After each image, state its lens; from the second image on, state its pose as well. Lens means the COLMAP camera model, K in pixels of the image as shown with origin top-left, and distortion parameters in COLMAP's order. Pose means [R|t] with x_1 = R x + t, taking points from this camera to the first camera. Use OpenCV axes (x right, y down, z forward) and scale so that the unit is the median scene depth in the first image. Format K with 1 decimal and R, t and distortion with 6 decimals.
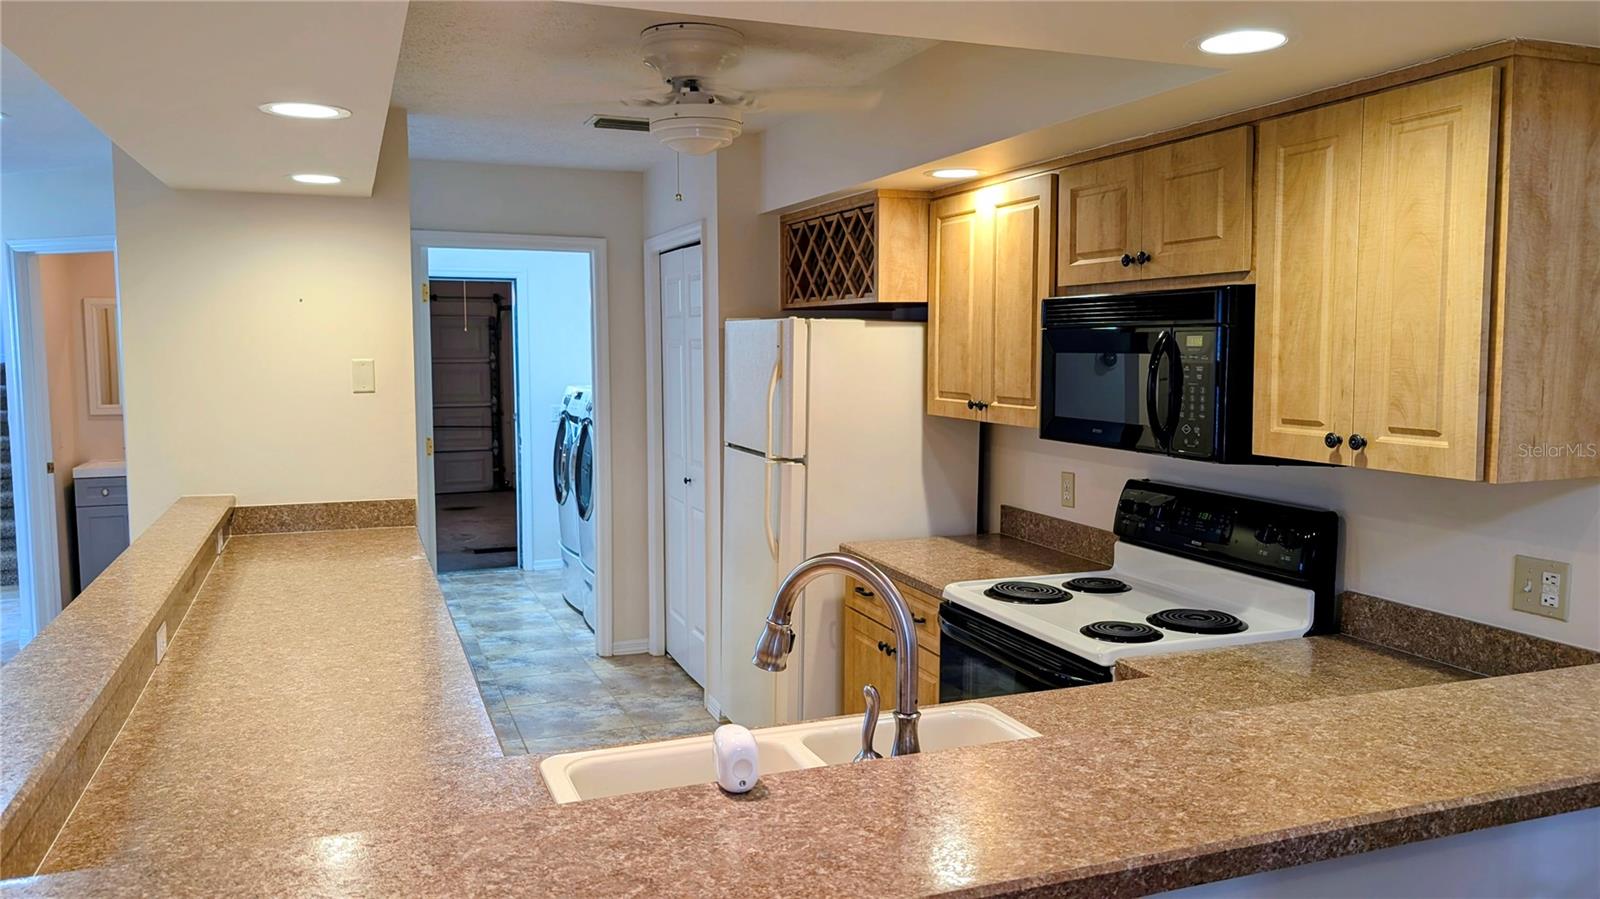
lens RADIAL K [[1161.7, 0, 800.0], [0, 1161.7, 449.5], [0, 0, 1]] dist [0.000479, -0.006097]
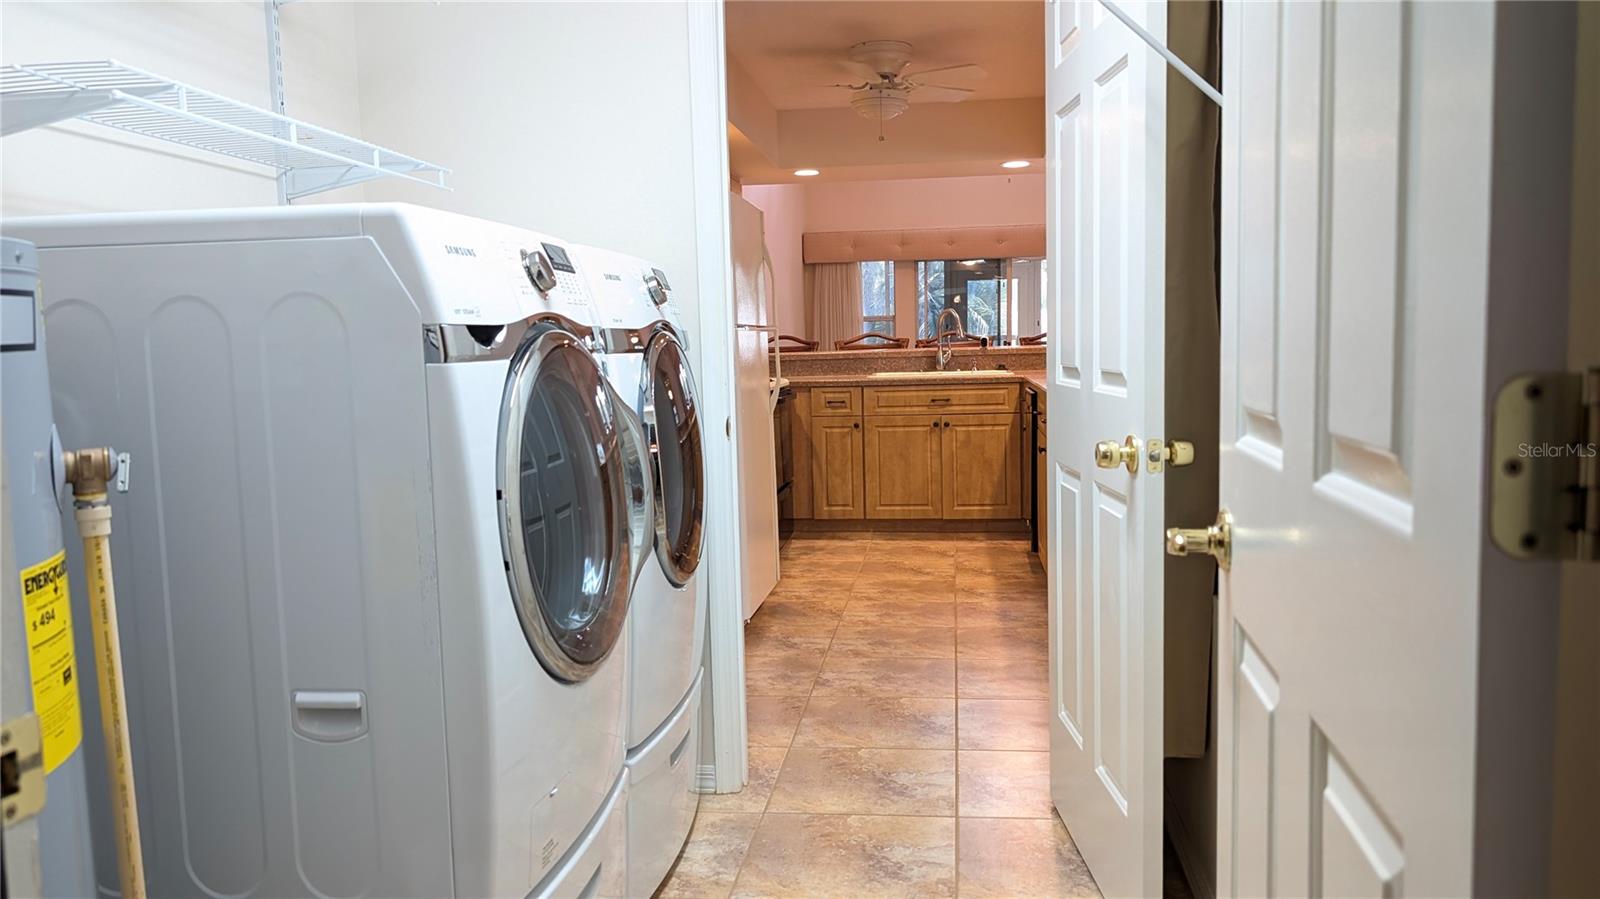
lens RADIAL K [[1212.1, 0, 800.0], [0, 1212.1, 449.5], [0, 0, 1]] dist [0.239527, -0.001437]
pose [[-0.879053, -0.022619, 0.476187, -0.775685], [0.066578, 0.983260, 0.169609, -0.095160], [-0.472052, 0.180799, -0.862831, 2.474045]]
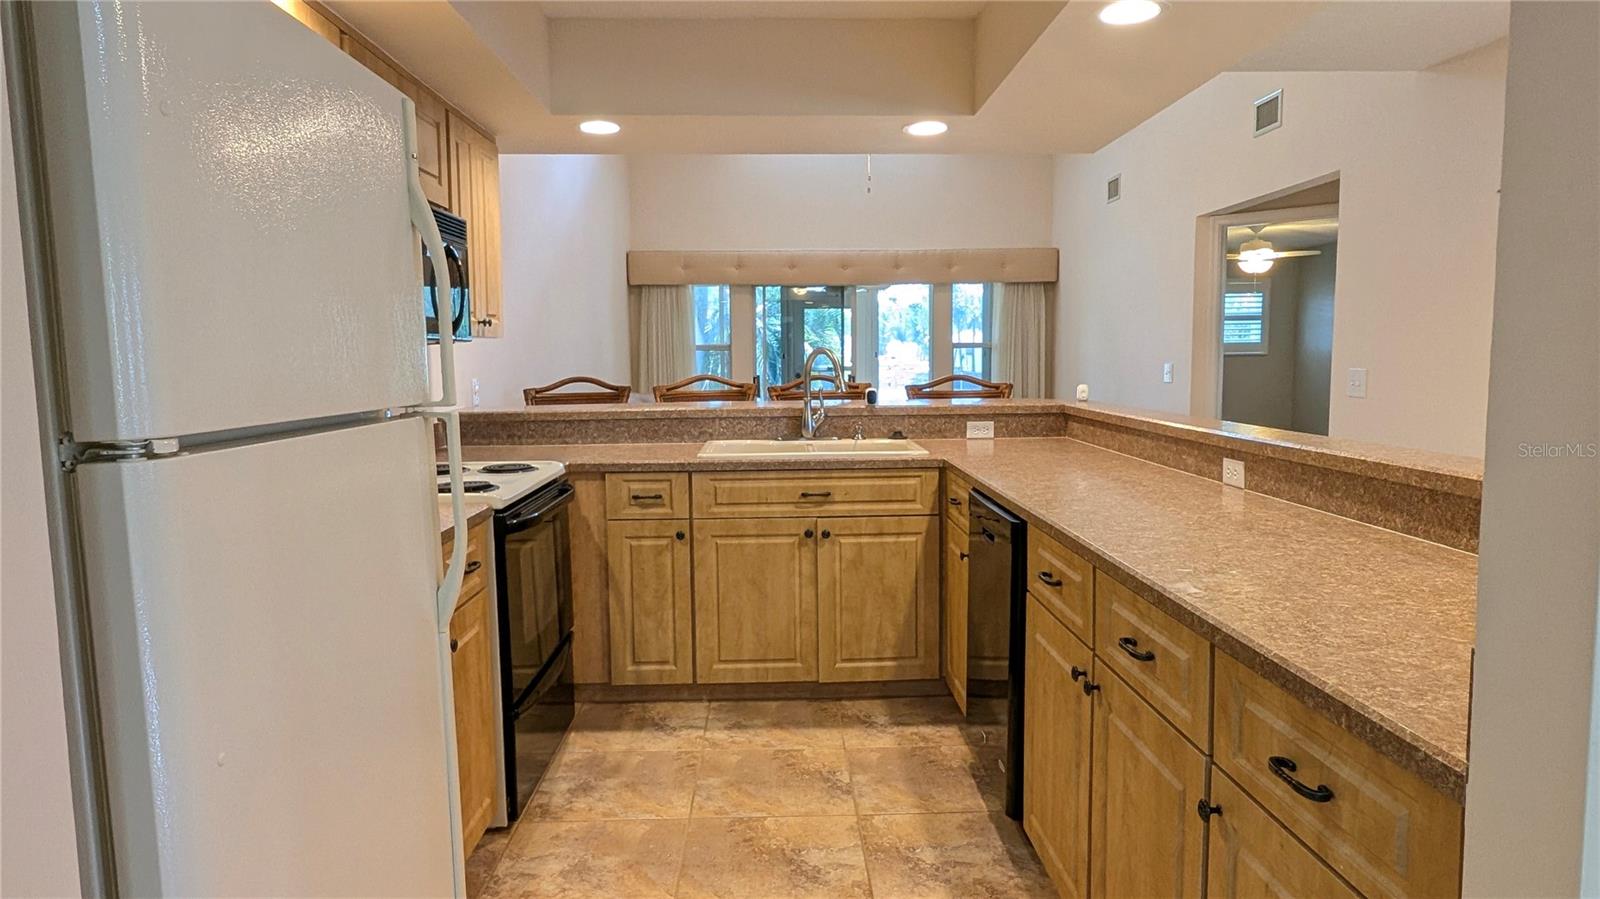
lens RADIAL K [[984.2, 0, 800.0], [0, 984.2, 449.5], [0, 0, 1]] dist [-0.002067, 0.000533]
pose [[-0.941921, -0.023218, 0.335031, -0.339756], [0.040343, 0.982561, 0.181513, -0.048459], [-0.333403, 0.184487, -0.924558, 1.539926]]
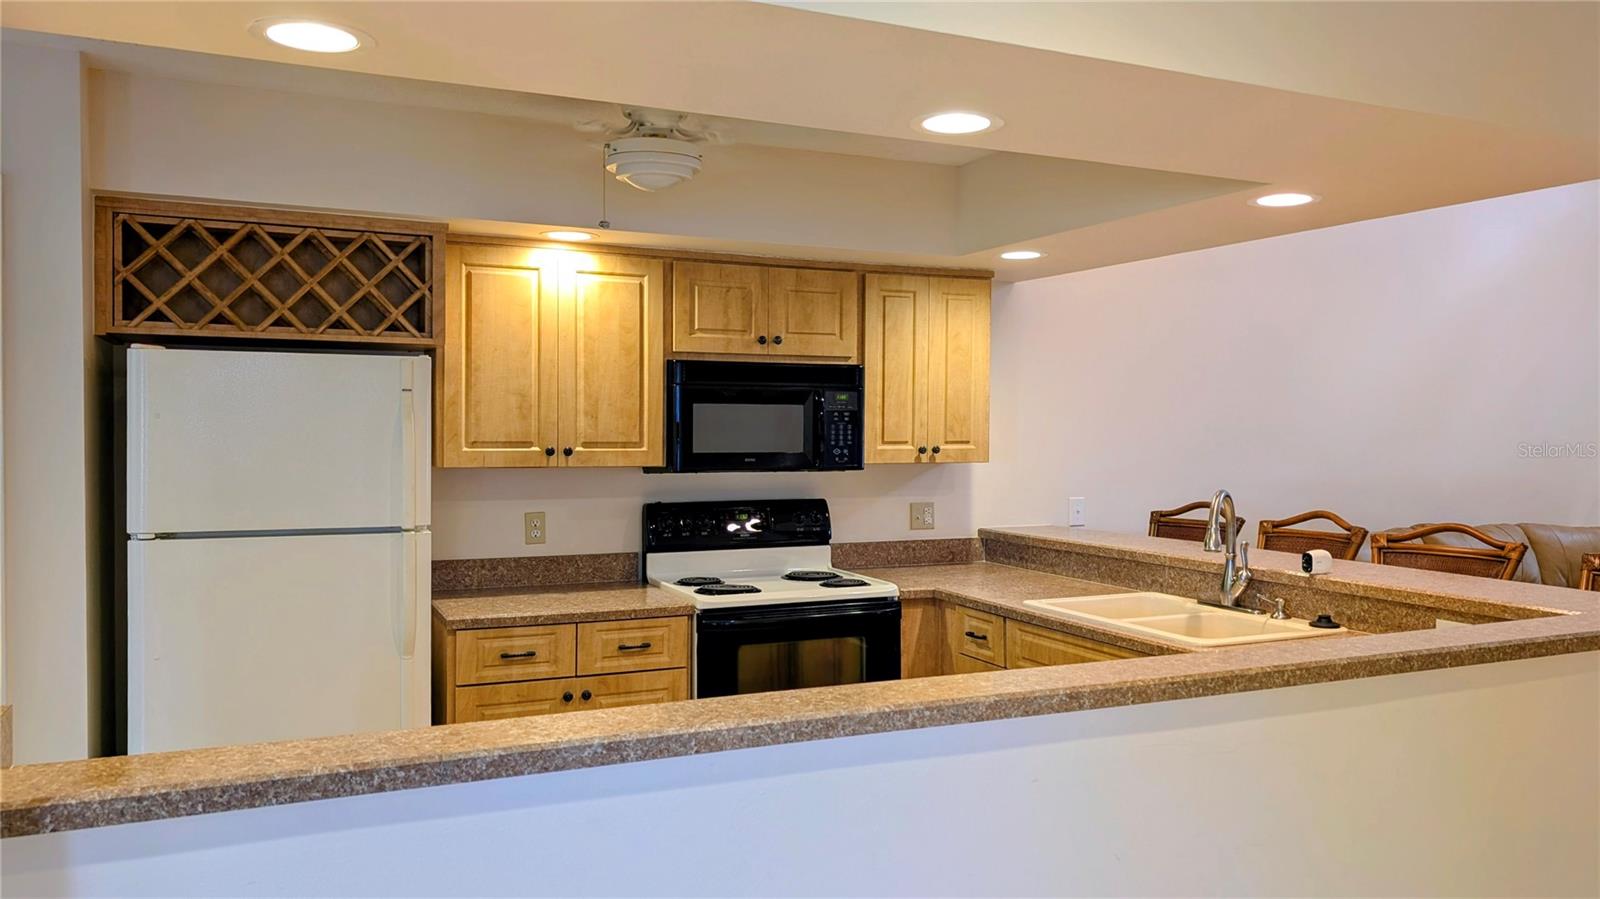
lens RADIAL K [[1218.9, 0, 800.0], [0, 1218.9, 449.5], [0, 0, 1]] dist [0.063136, -0.001861]
pose [[-0.060816, -0.021272, 0.997922, -1.047443], [0.085267, 0.996008, 0.026428, -0.053705], [-0.994500, 0.086697, -0.058760, 0.892977]]
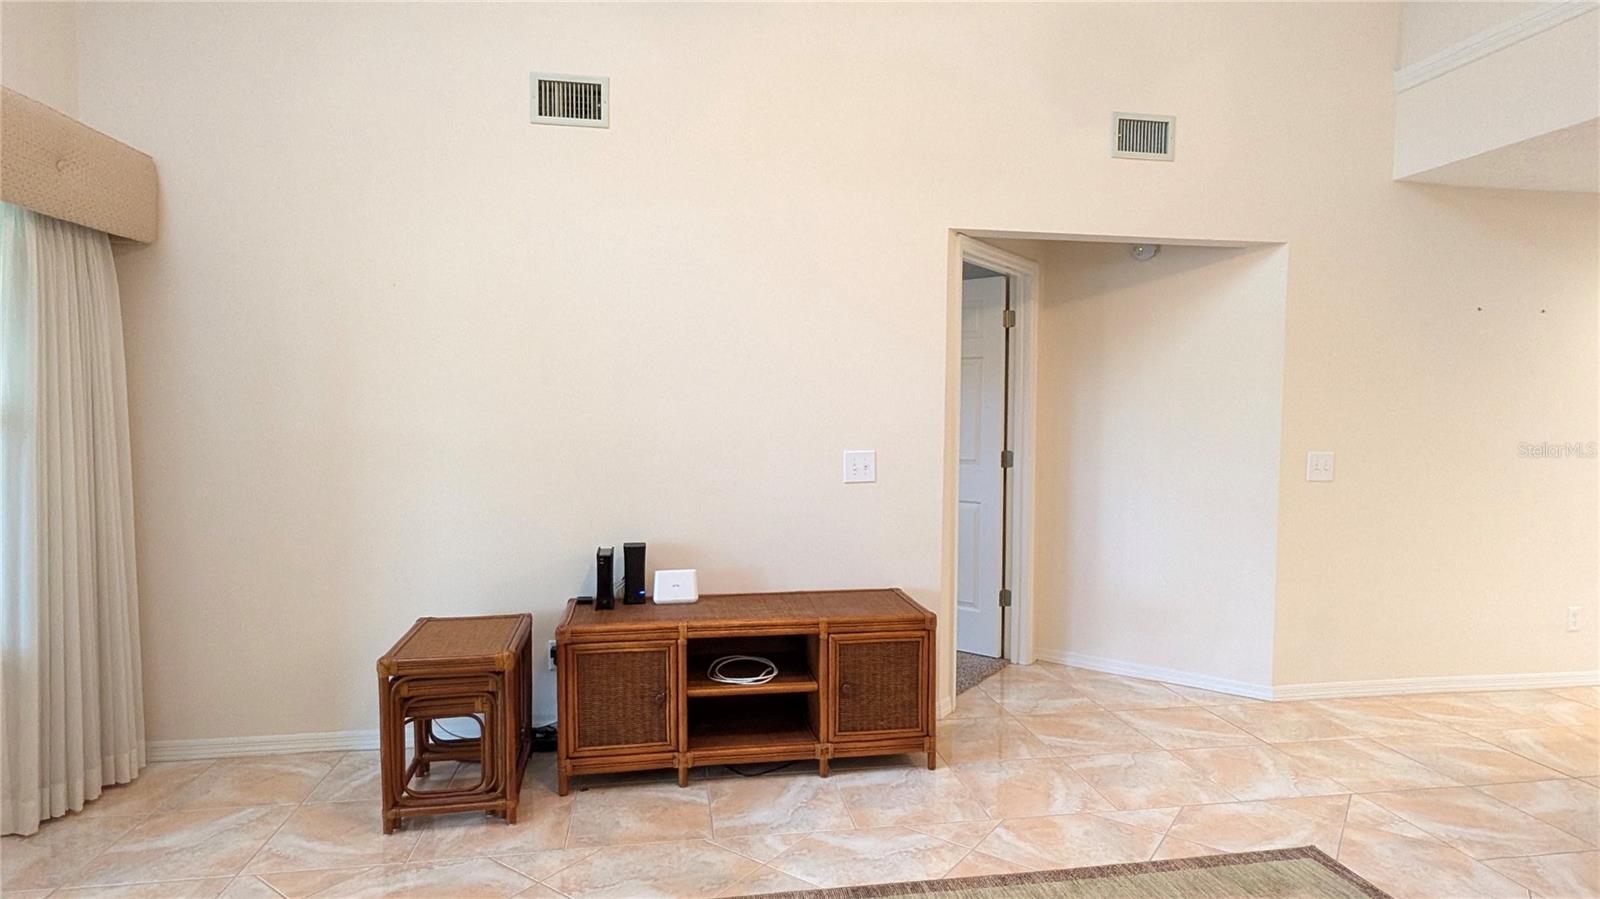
lens RADIAL K [[843.1, 0, 801.3], [0, 843.1, 452.7], [0, 0, 1]] dist [-0.000224, 0.000832]
pose [[-0.205732, 0.044184, -0.977610, 0.641399], [-0.097289, 0.993108, 0.065359, 0.108762], [0.973760, 0.108557, -0.200016, -0.413517]]
